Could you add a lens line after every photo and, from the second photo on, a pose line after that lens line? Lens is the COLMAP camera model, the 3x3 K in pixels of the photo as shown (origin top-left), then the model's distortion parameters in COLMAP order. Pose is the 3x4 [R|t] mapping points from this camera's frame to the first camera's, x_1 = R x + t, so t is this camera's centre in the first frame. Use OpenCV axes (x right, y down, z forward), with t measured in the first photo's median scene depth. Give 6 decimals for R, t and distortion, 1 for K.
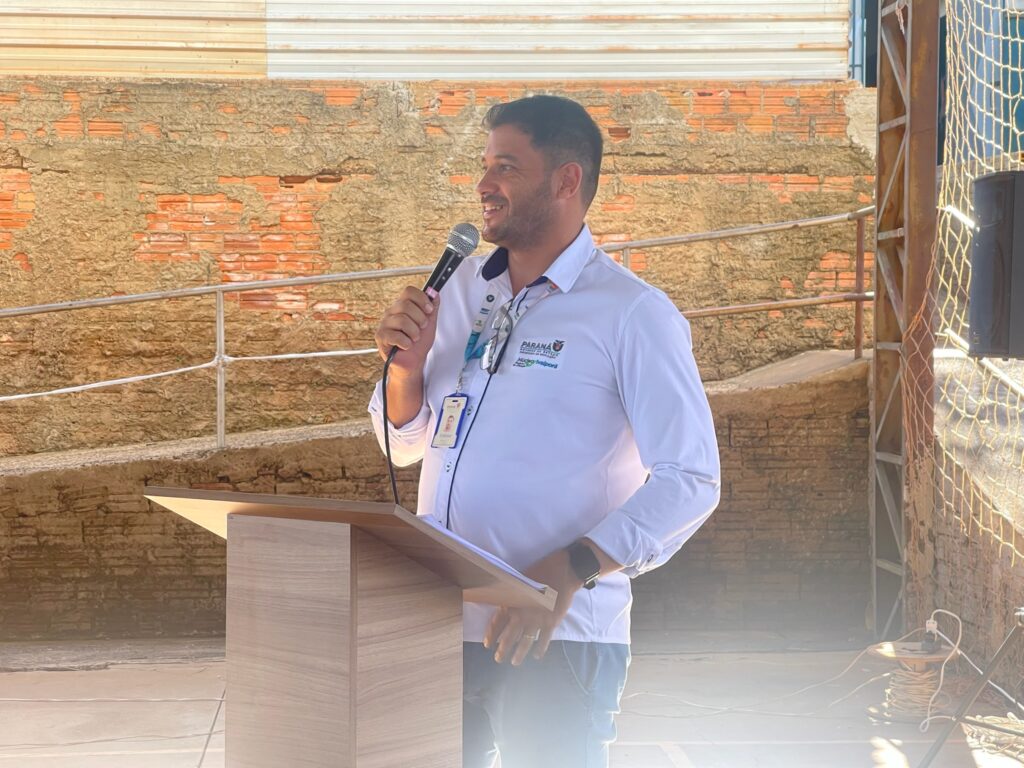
lens RADIAL K [[1888.8, 0, 512.0], [0, 1888.8, 384.0], [0, 0, 1]] dist [0.161485, 0.057543]
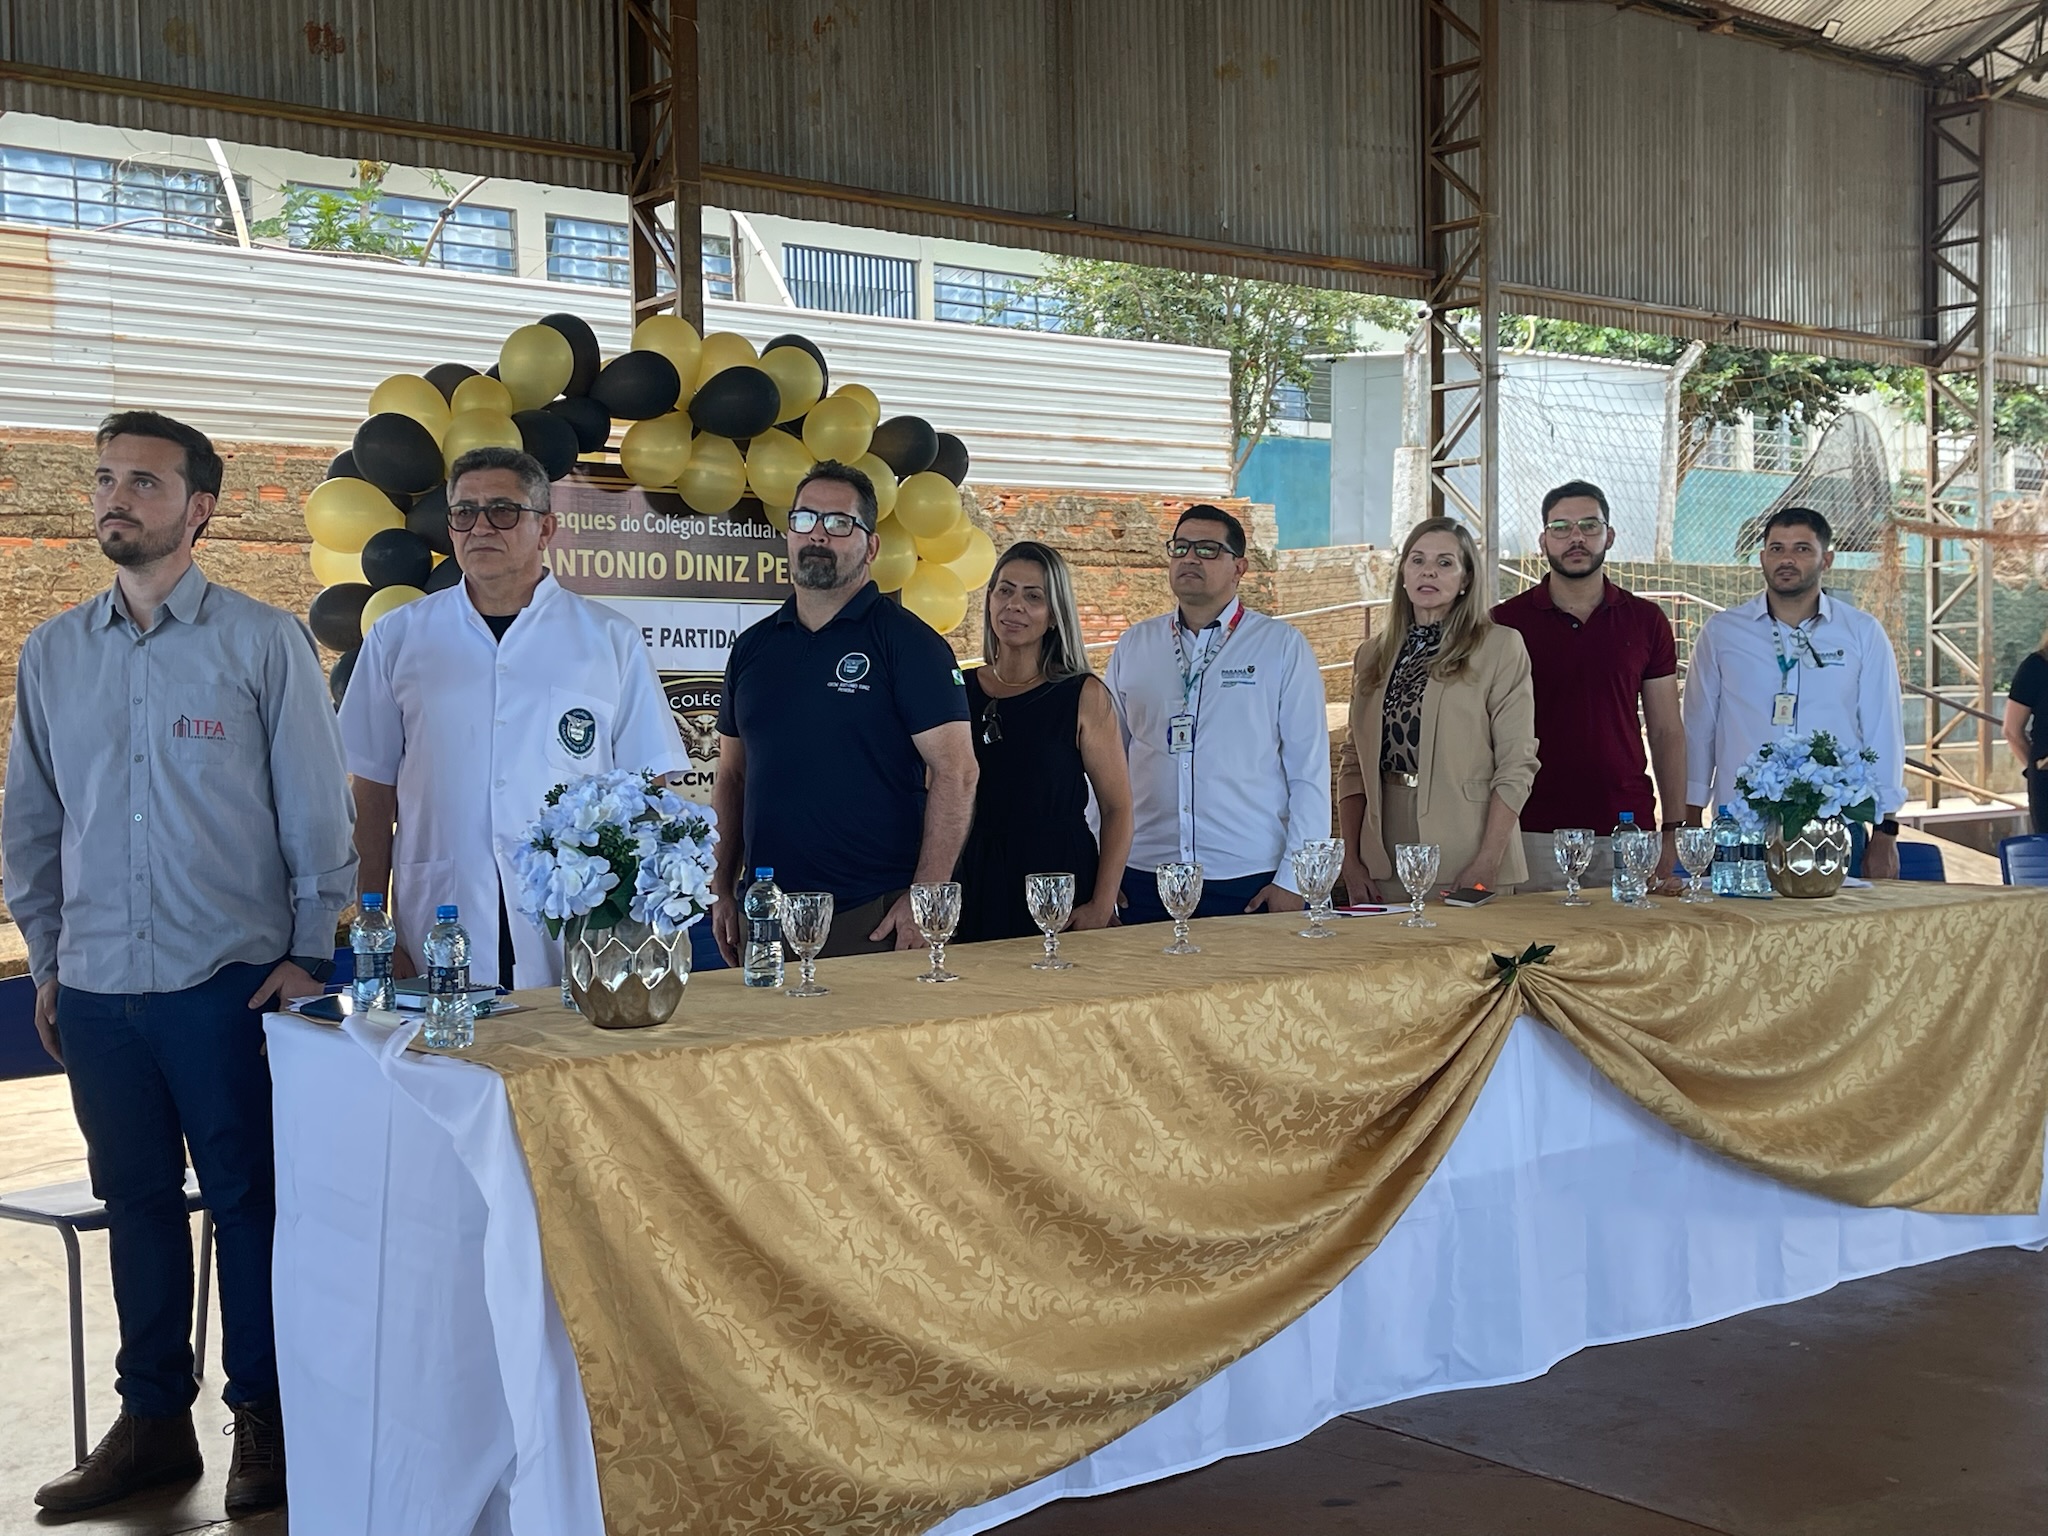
lens RADIAL K [[2352.9, 0, 1024.0], [0, 2352.9, 768.0], [0, 0, 1]] dist [0.147323, -0.470857]
pose [[0.833492, -0.026928, 0.551875, -0.846934], [0.031571, 0.999501, 0.001088, 0.016874], [-0.551628, 0.016516, 0.833926, -0.246656]]
